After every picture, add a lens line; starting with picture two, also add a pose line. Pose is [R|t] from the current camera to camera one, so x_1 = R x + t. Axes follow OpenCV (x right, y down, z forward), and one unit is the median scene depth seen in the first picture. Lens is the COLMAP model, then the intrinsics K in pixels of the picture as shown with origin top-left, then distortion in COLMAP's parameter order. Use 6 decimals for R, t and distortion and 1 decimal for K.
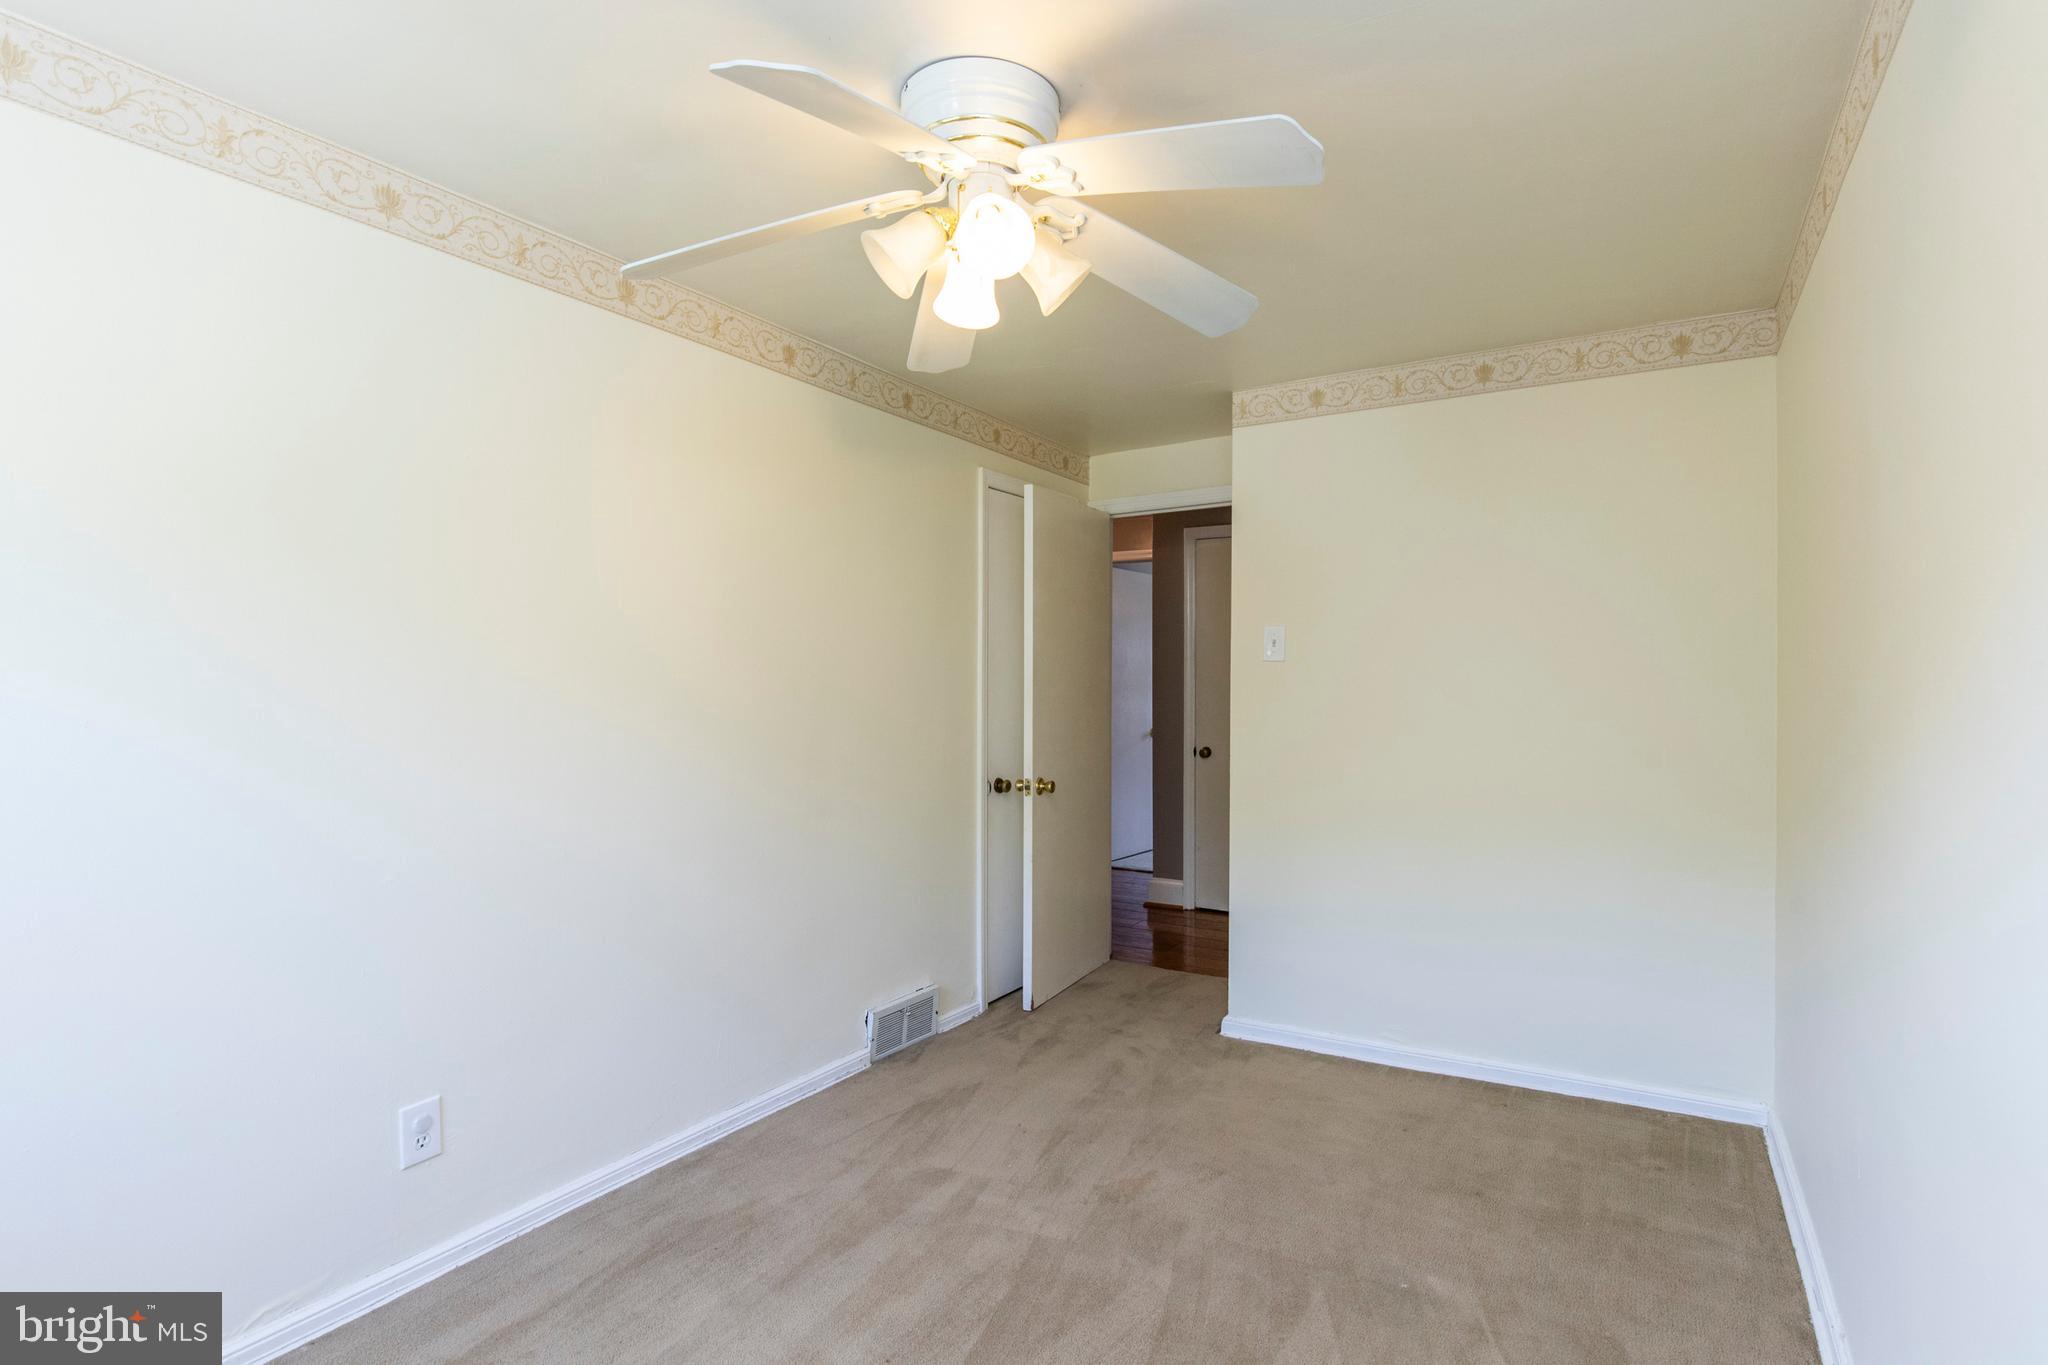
lens RADIAL K [[1017.5, 0, 1028.2], [0, 1017.5, 679.4], [0, 0, 1]] dist [0.004936, 0.000524]
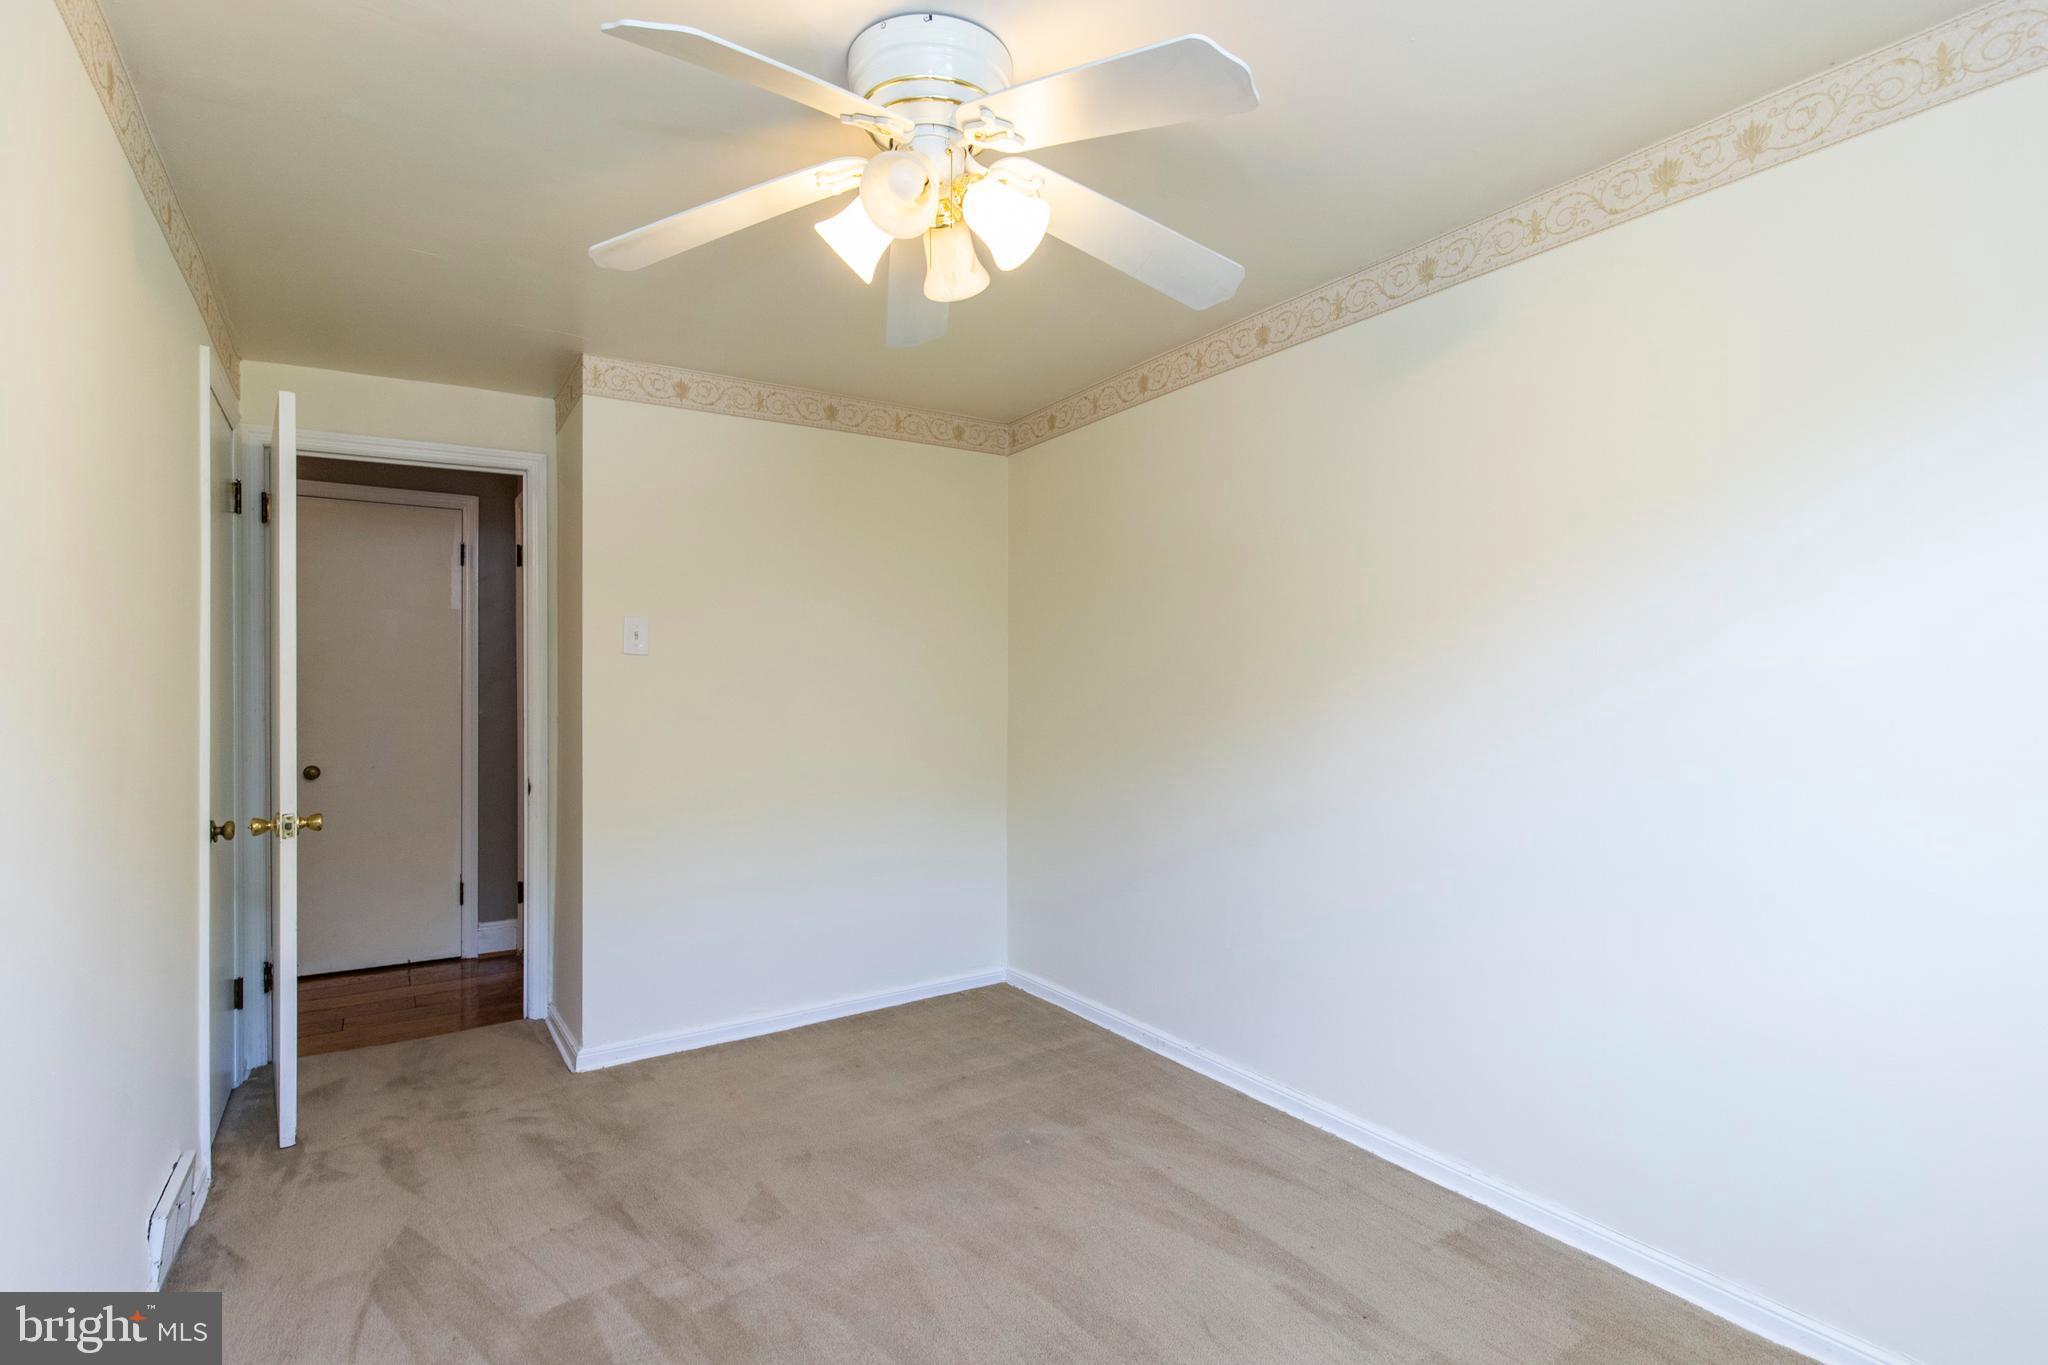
lens RADIAL K [[1017.5, 0, 1071.2], [0, 1017.5, 691.9], [0, 0, 1]] dist [0.004936, 0.000524]
pose [[0.415925, -0.005702, 0.909381, -0.468267], [-0.001414, 0.999975, 0.006917, 0.009372], [-0.909398, -0.004163, 0.415907, 0.250861]]
